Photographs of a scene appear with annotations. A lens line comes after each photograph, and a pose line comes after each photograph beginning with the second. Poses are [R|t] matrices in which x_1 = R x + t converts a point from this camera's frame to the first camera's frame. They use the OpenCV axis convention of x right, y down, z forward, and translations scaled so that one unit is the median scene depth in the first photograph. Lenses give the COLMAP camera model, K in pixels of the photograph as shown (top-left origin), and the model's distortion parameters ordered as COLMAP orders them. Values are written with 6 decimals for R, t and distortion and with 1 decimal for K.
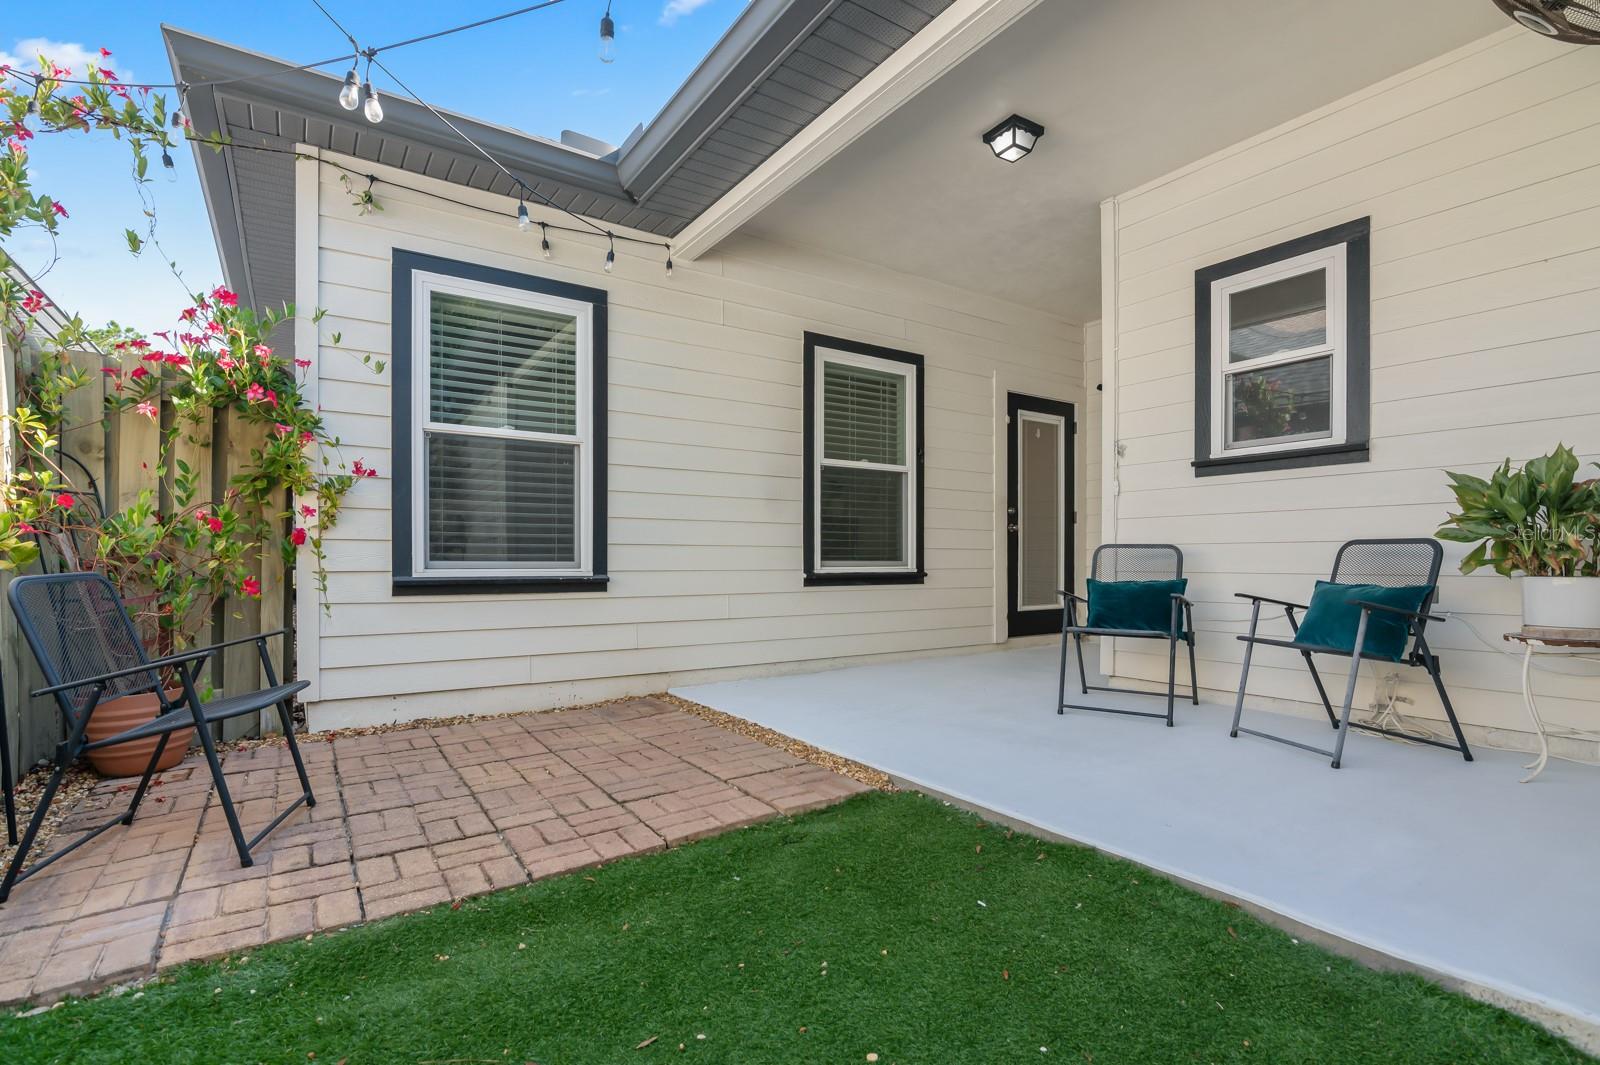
lens RADIAL K [[753.9, 0, 802.0], [0, 753.9, 556.6], [0, 0, 1]] dist [-0.001483, -0.000078]
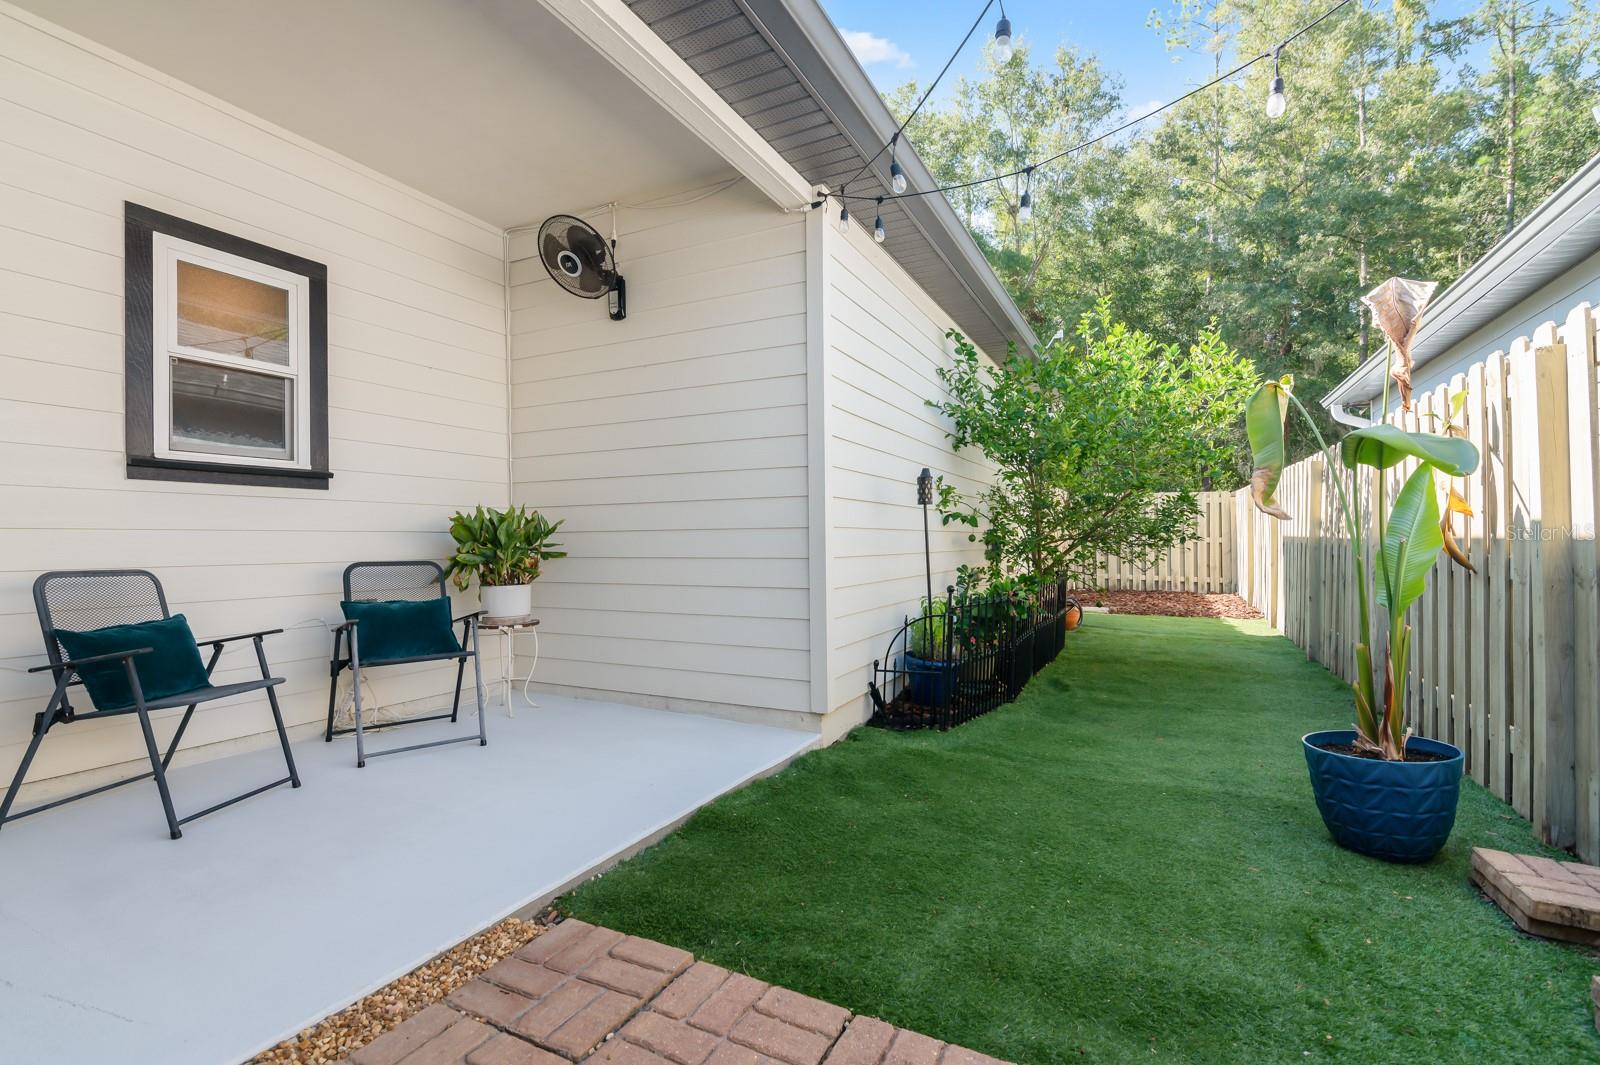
lens RADIAL K [[724.8, 0, 804.7], [0, 724.8, 545.8], [0, 0, 1]] dist [-0.019827, -0.000005]
pose [[-0.486618, 0.002388, 0.873611, -0.485163], [0.008348, 0.999963, 0.001917, -0.040609], [-0.873575, 0.008225, -0.486620, 0.885388]]
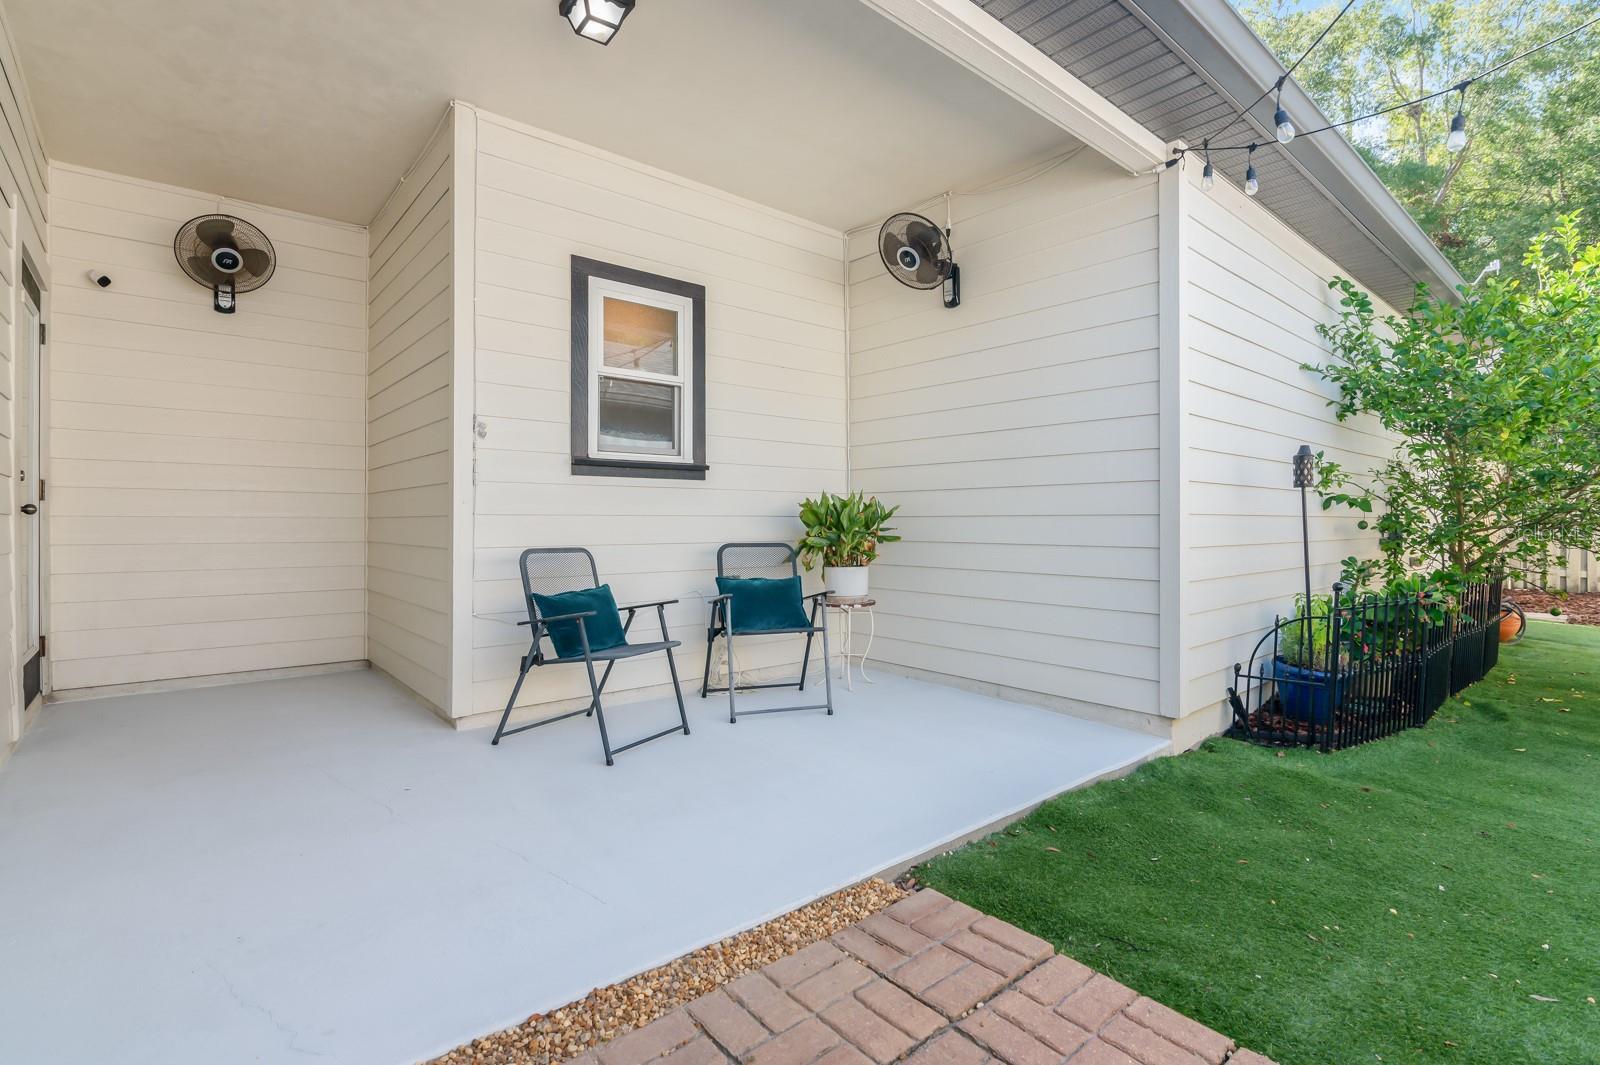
lens RADIAL K [[747.7, 0, 818.2], [0, 747.7, 525.5], [0, 0, 1]] dist [-0.021142, 0.001958]
pose [[-0.113247, -0.002000, 0.993565, -0.506564], [-0.001356, 0.999997, 0.001859, -0.051904], [-0.993566, -0.001137, -0.113250, 0.934281]]
